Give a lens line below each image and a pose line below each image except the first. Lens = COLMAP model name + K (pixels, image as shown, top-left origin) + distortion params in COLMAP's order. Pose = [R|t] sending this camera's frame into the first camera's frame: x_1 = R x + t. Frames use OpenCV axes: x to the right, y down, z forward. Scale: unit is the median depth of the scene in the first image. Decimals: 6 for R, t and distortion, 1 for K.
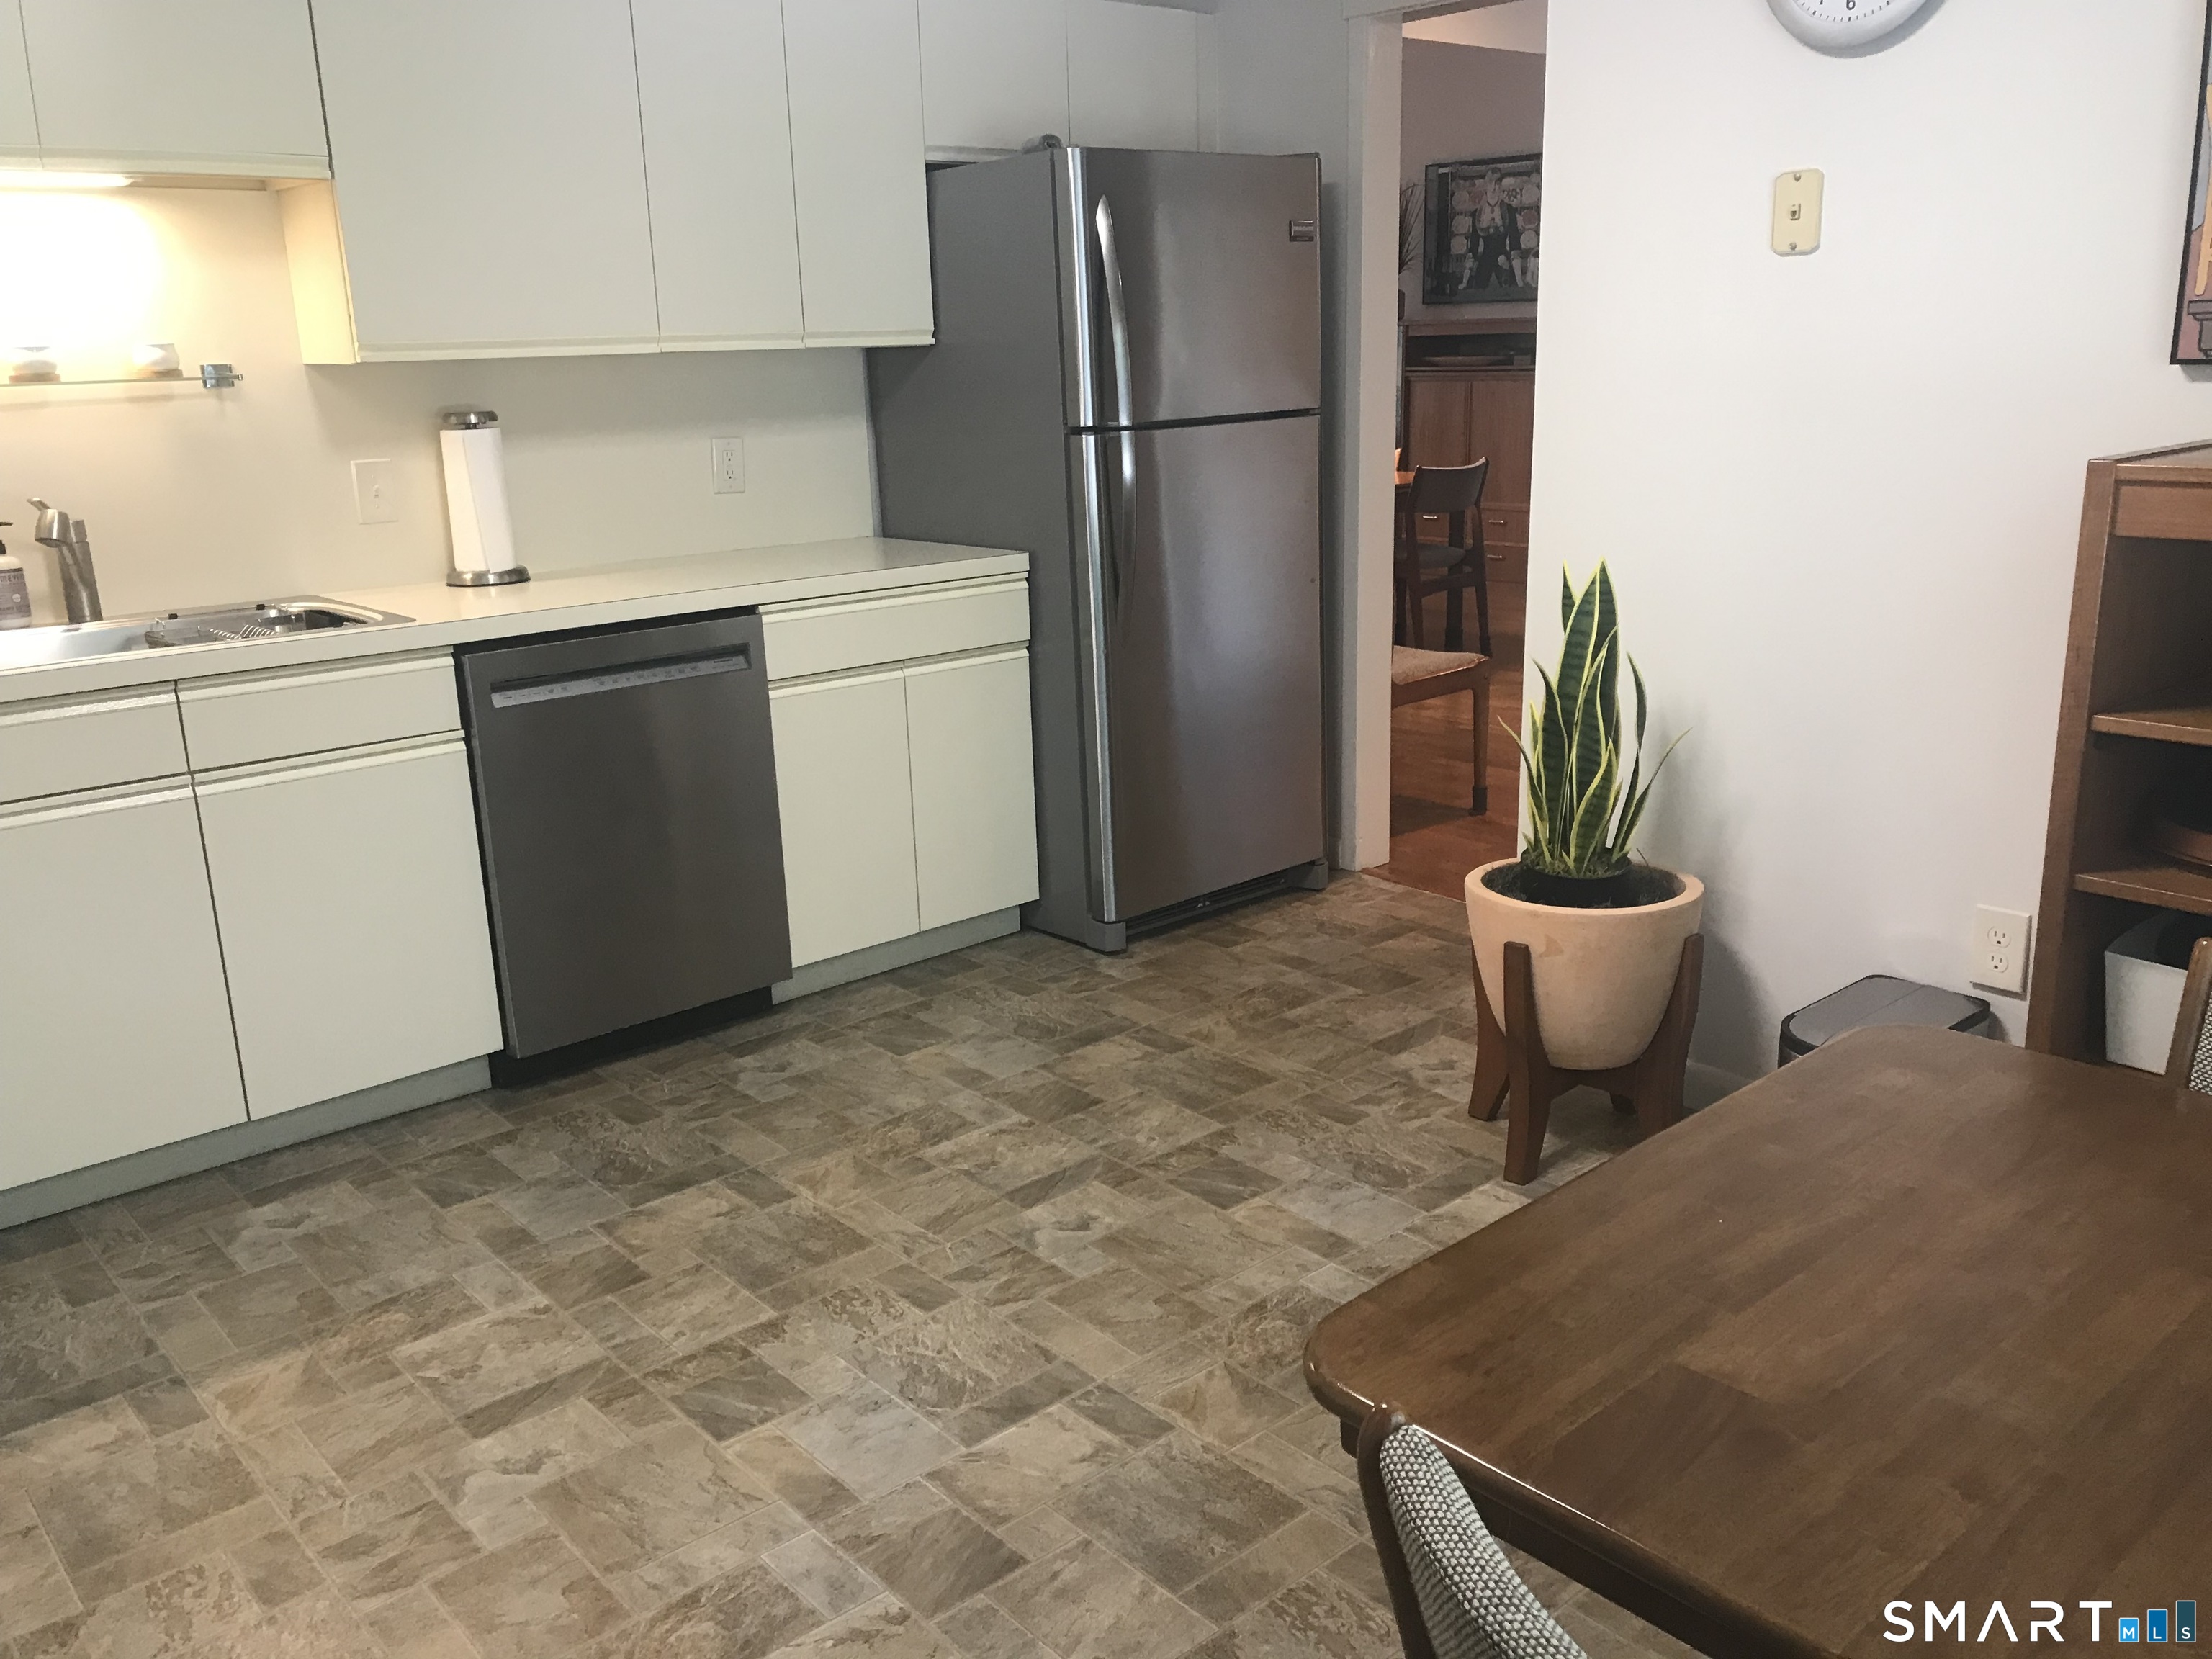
lens RADIAL K [[1818.9, 0, 1105.9], [0, 1818.9, 826.8], [0, 0, 1]] dist [0.034407, -0.027402]
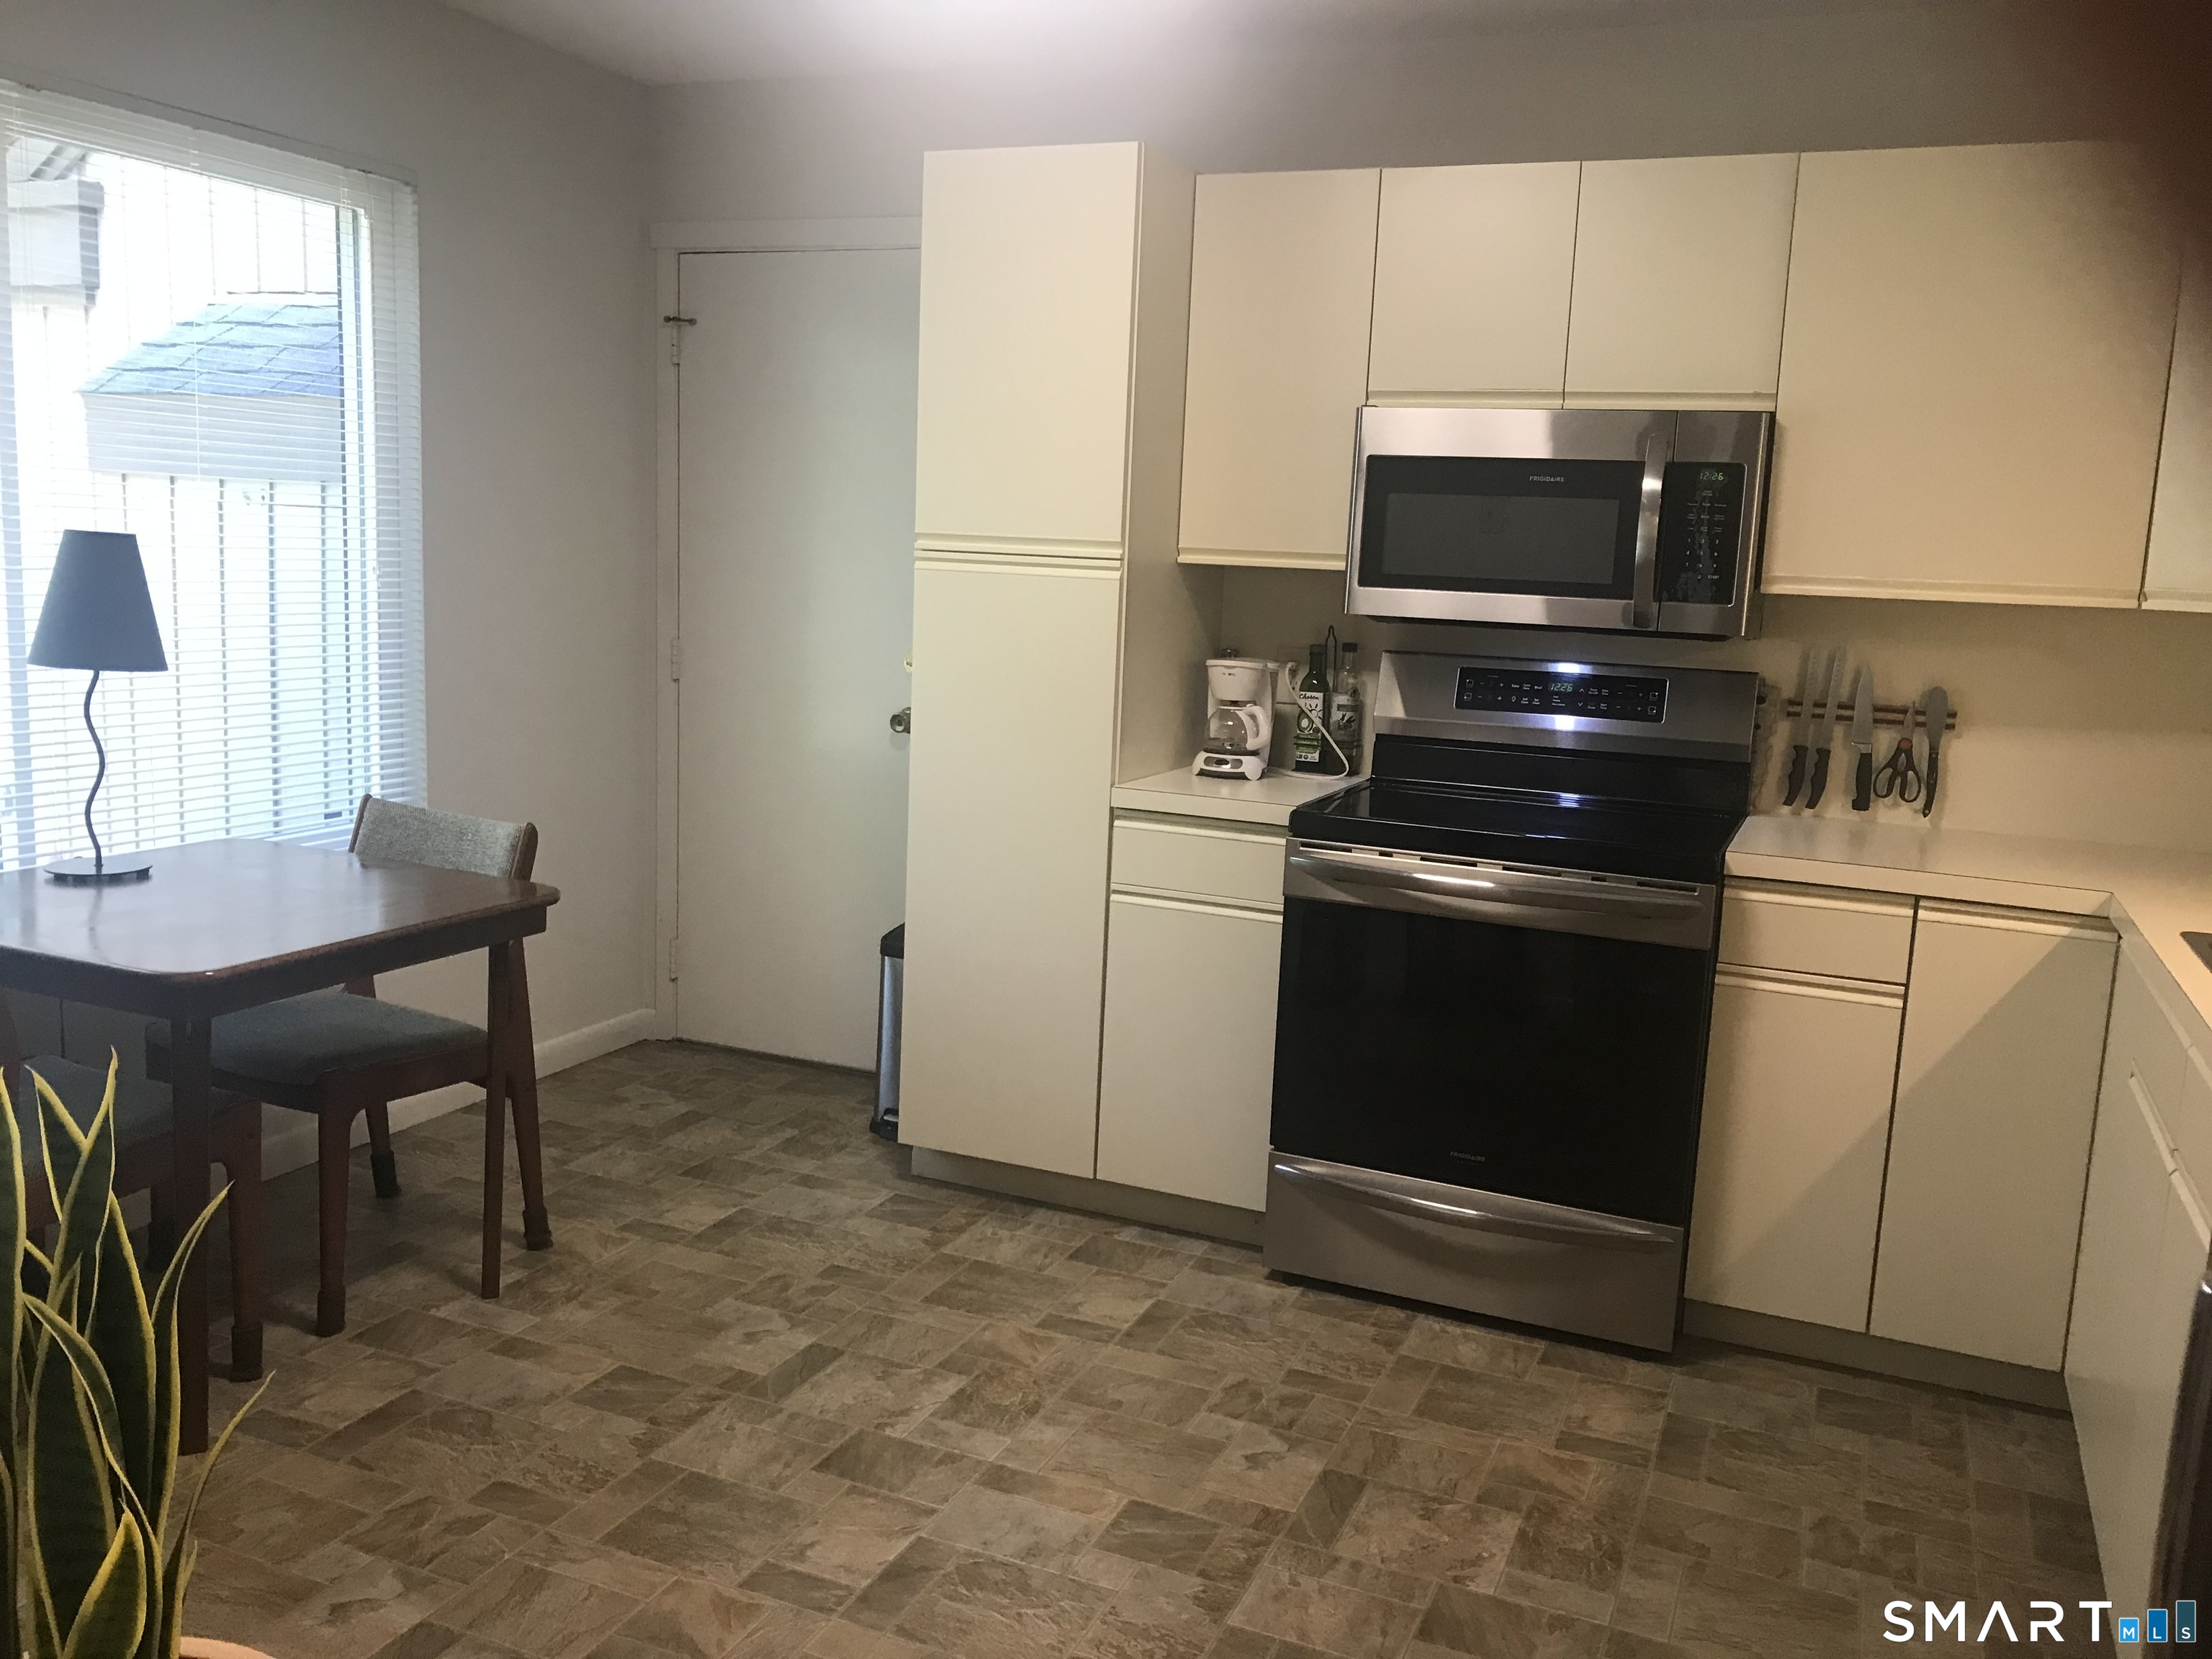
lens RADIAL K [[1818.9, 0, 1105.3], [0, 1818.9, 825.1], [0, 0, 1]] dist [0.034407, -0.027402]
pose [[-0.899634, 0.060556, -0.432424, 0.271397], [-0.128837, 0.909431, 0.395393, -0.496172], [0.417204, 0.411421, -0.810354, 1.742905]]
